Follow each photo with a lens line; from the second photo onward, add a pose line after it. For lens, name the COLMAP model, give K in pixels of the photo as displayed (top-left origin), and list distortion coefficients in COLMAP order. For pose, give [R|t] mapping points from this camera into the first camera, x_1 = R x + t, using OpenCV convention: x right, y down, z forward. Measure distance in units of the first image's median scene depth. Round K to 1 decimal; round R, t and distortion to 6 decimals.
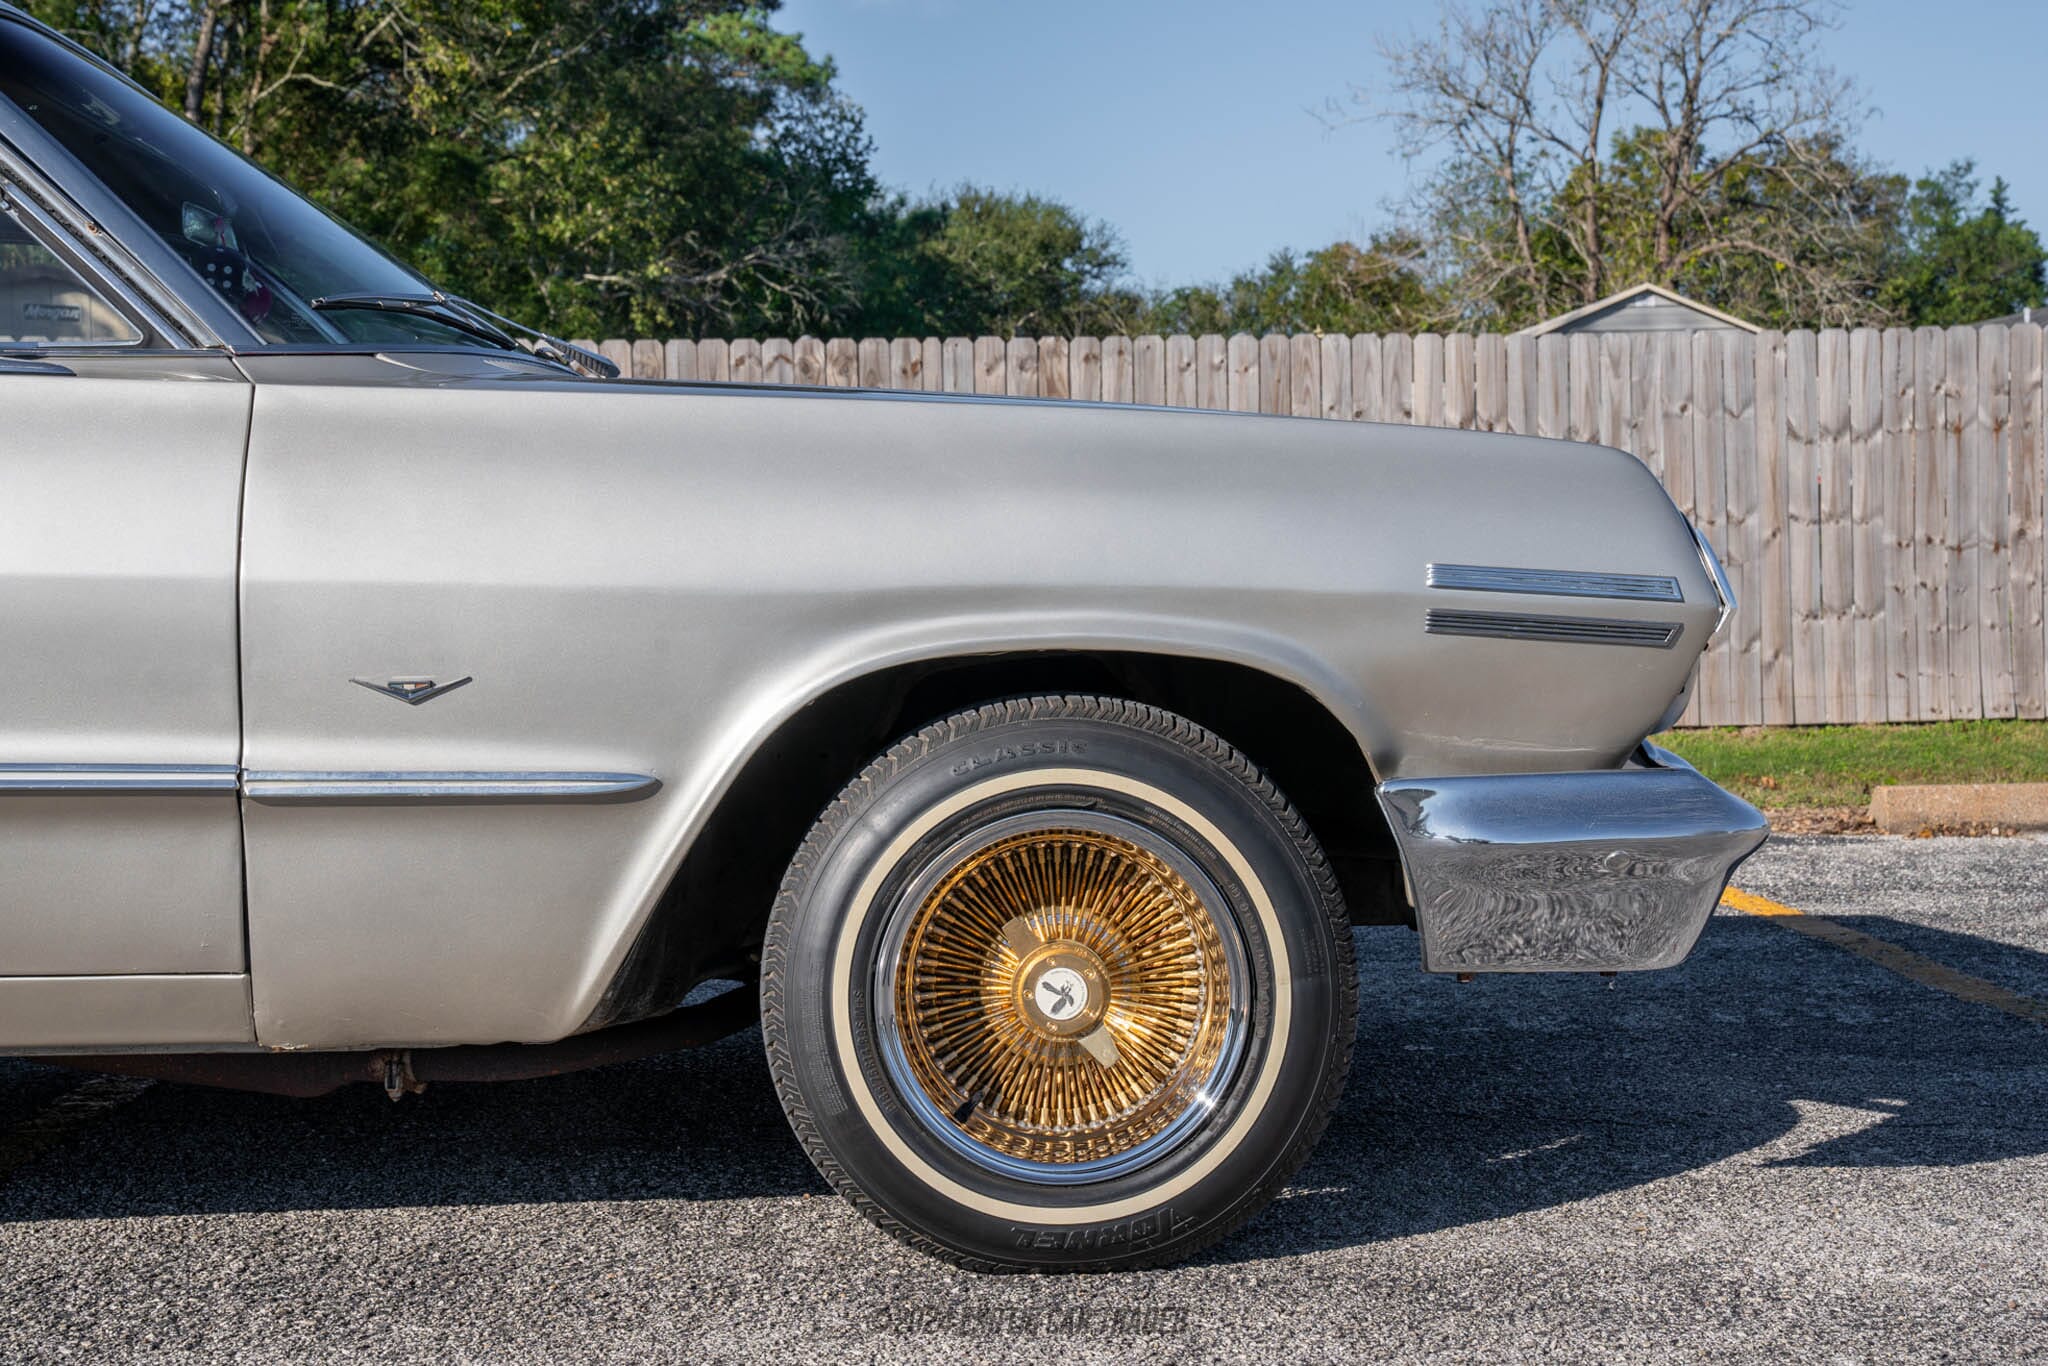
lens RADIAL K [[2786.0, 0, 1042.5], [0, 2786.0, 753.6], [0, 0, 1]] dist [0.143857, 0.000000]
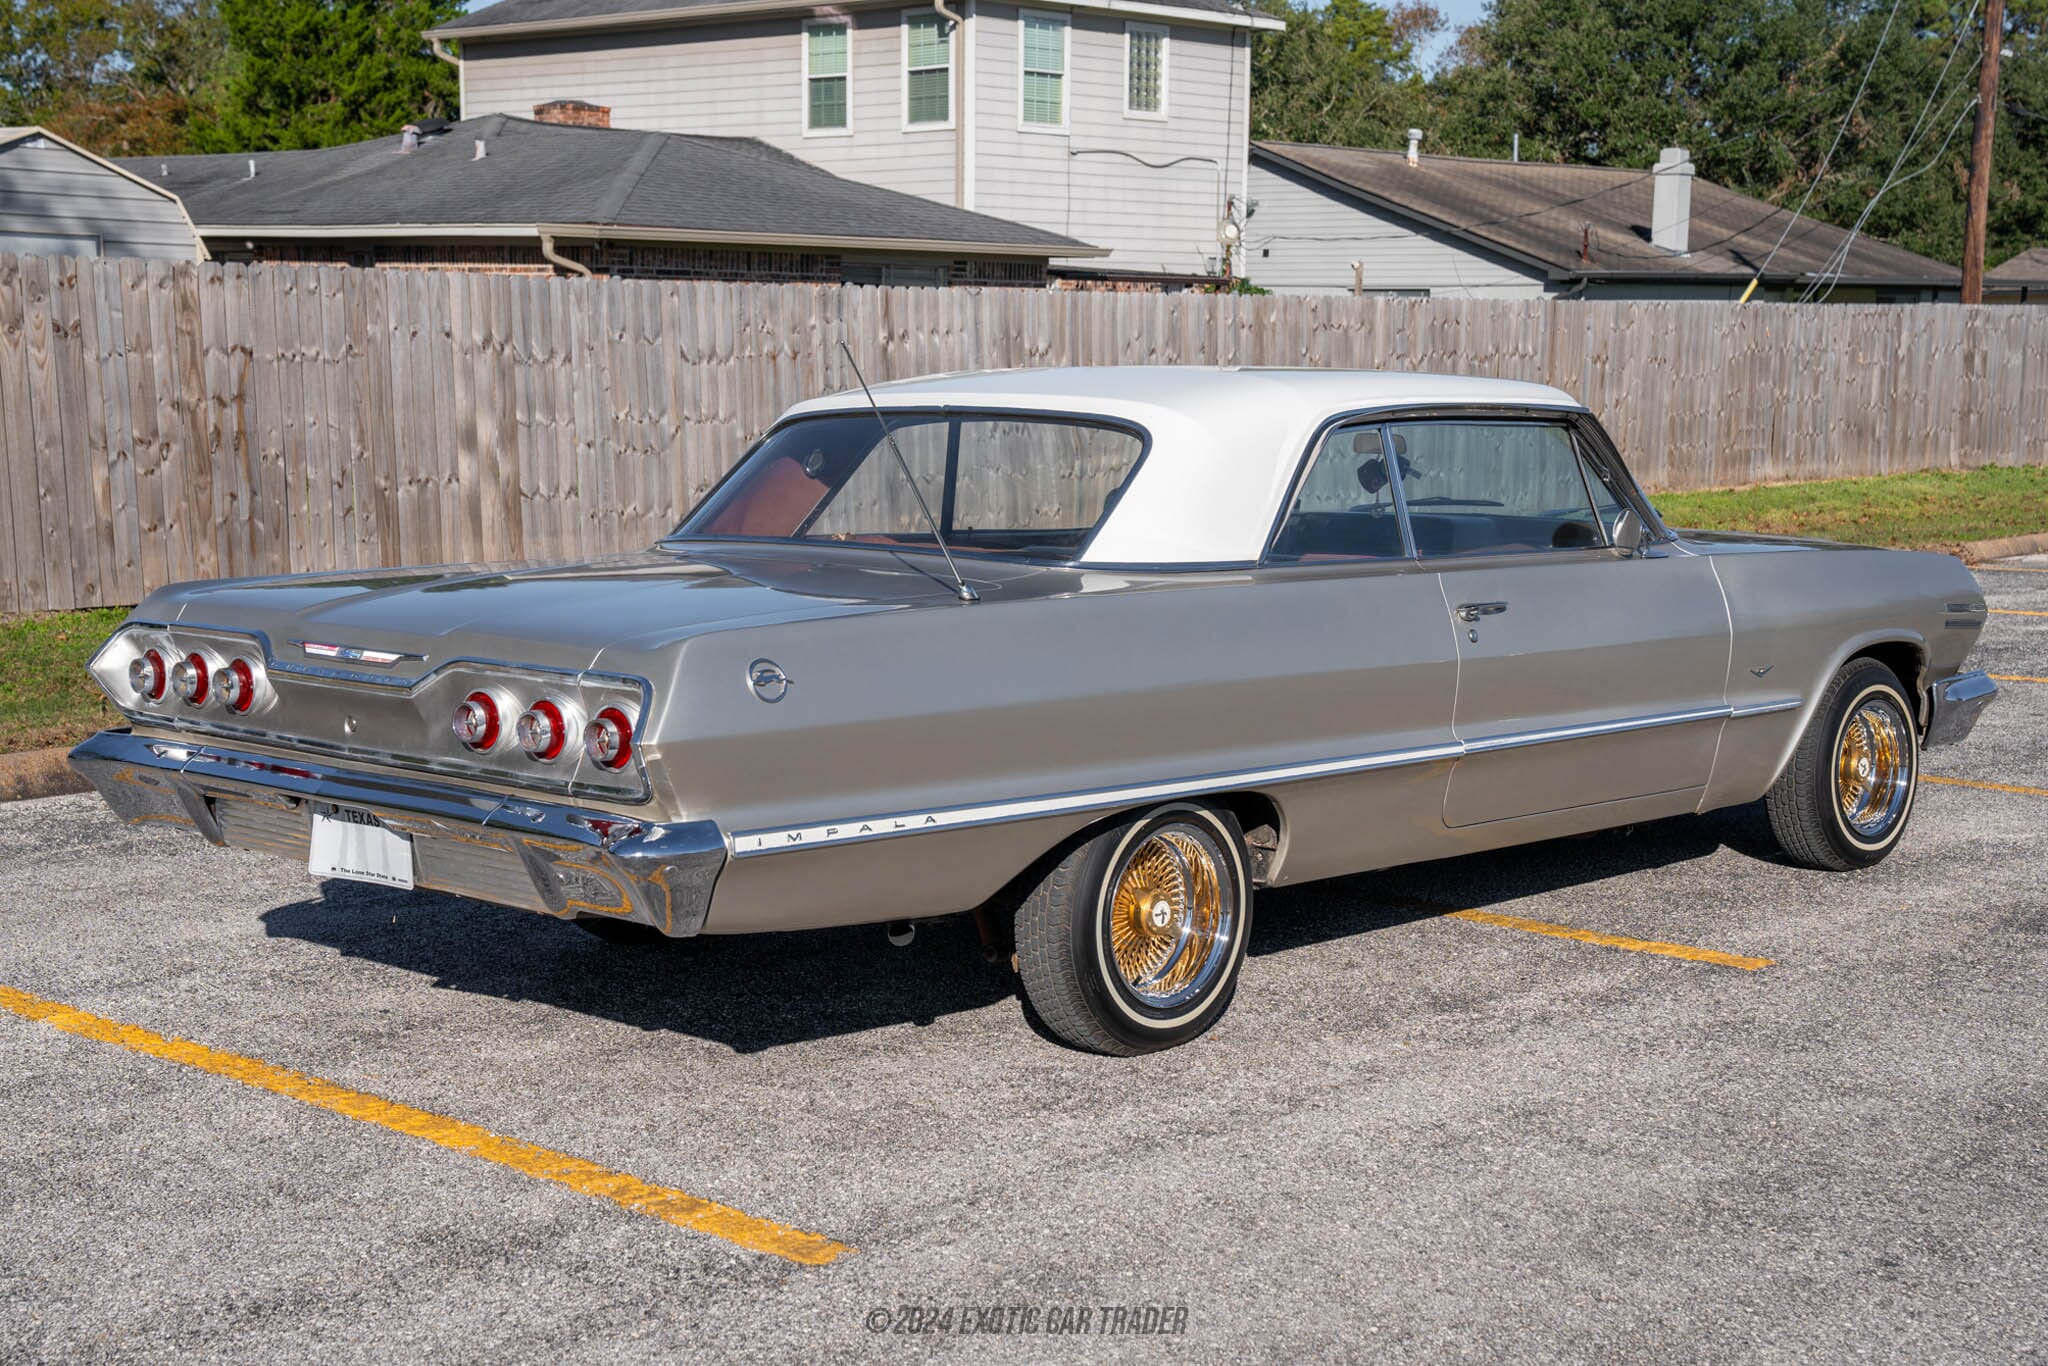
lens RADIAL K [[2686.5, 0, 1022.6], [0, 2686.5, 684.7], [0, 0, 1]] dist [0.202445, 0.000000]
pose [[0.733392, -0.067183, 0.676478, -0.512794], [0.025568, 0.997127, 0.071308, -0.043653], [-0.679325, -0.035000, 0.733002, -0.084389]]
